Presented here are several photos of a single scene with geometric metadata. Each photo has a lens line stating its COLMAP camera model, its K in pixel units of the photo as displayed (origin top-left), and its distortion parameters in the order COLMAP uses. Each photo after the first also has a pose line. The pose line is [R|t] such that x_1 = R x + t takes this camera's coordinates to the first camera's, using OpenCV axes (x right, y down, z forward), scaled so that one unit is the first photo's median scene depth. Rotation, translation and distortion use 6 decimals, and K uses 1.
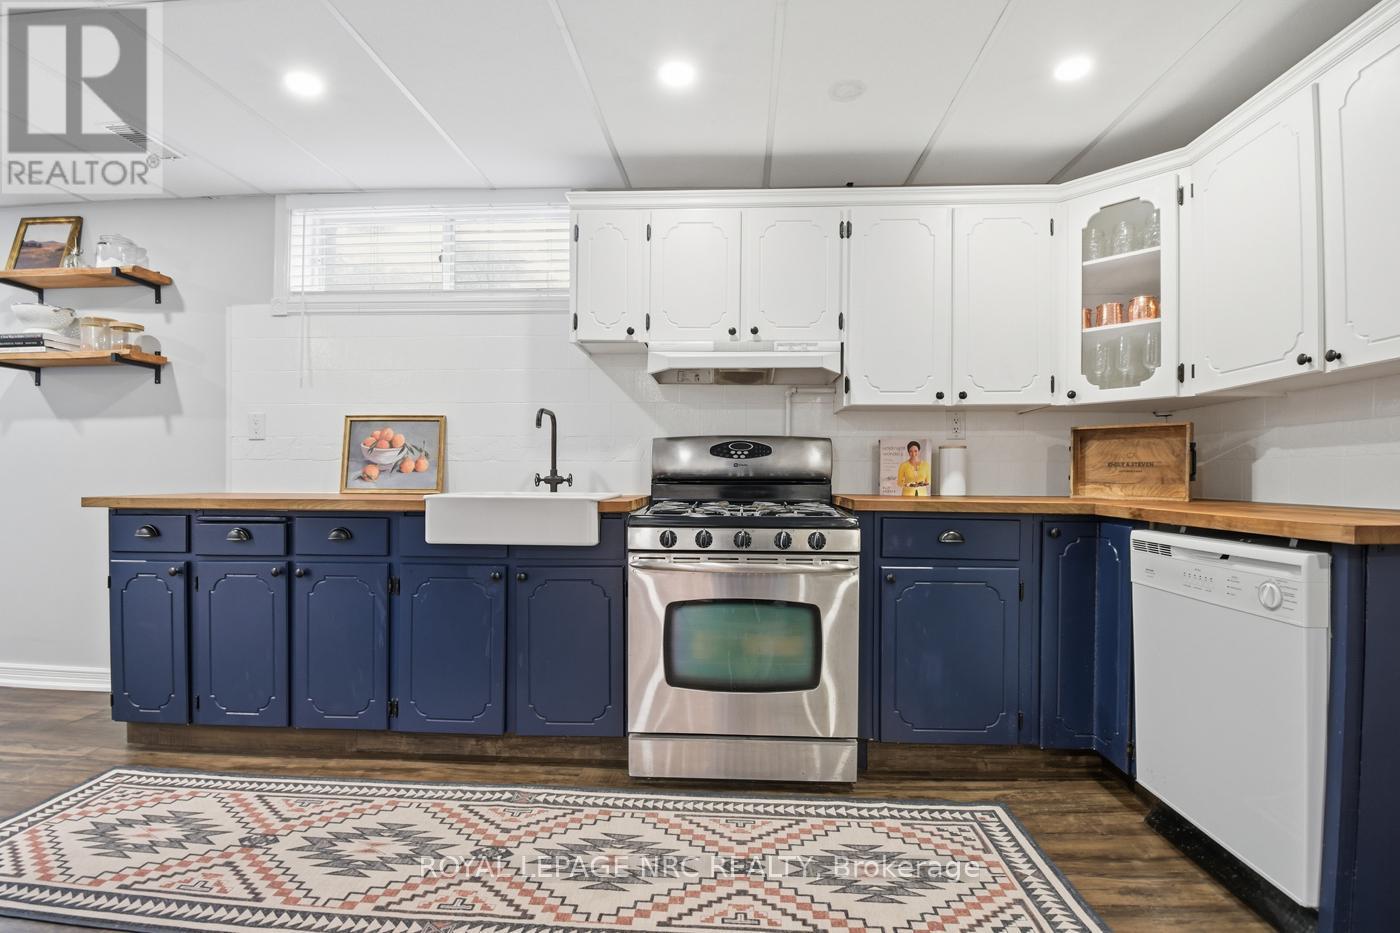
lens RADIAL K [[645.2, 0, 698.1], [0, 645.2, 475.2], [0, 0, 1]] dist [-0.000455, -0.007709]
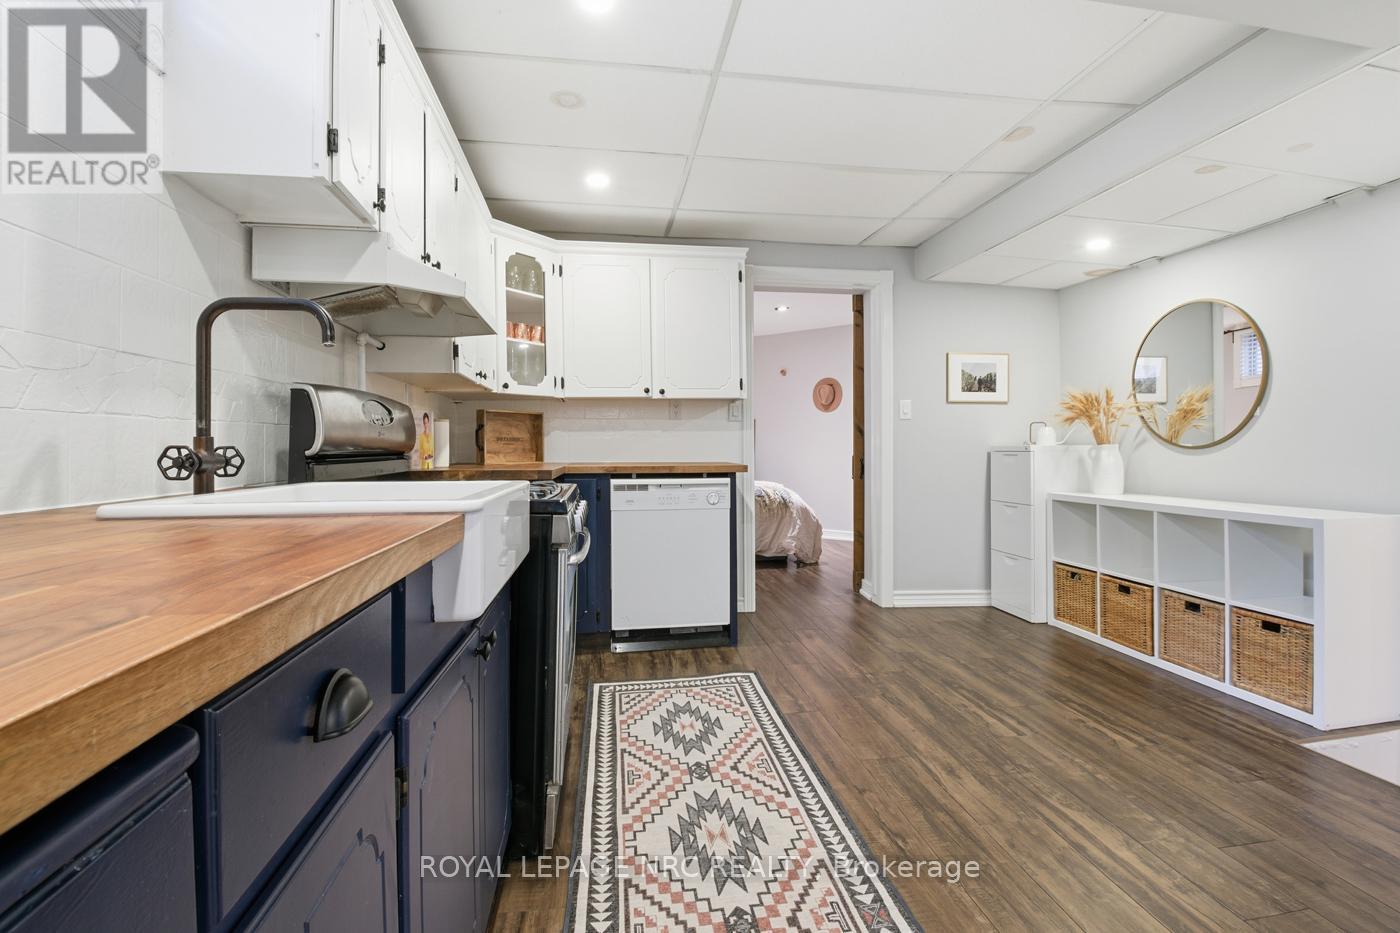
lens RADIAL K [[645.2, 0, 698.9], [0, 645.2, 444.0], [0, 0, 1]] dist [-0.000455, -0.007709]
pose [[-0.204453, 0.000308, 0.978876, -0.984866], [0.005752, 0.999983, 0.000886, -0.006346], [-0.978860, 0.005812, -0.204451, 1.100539]]
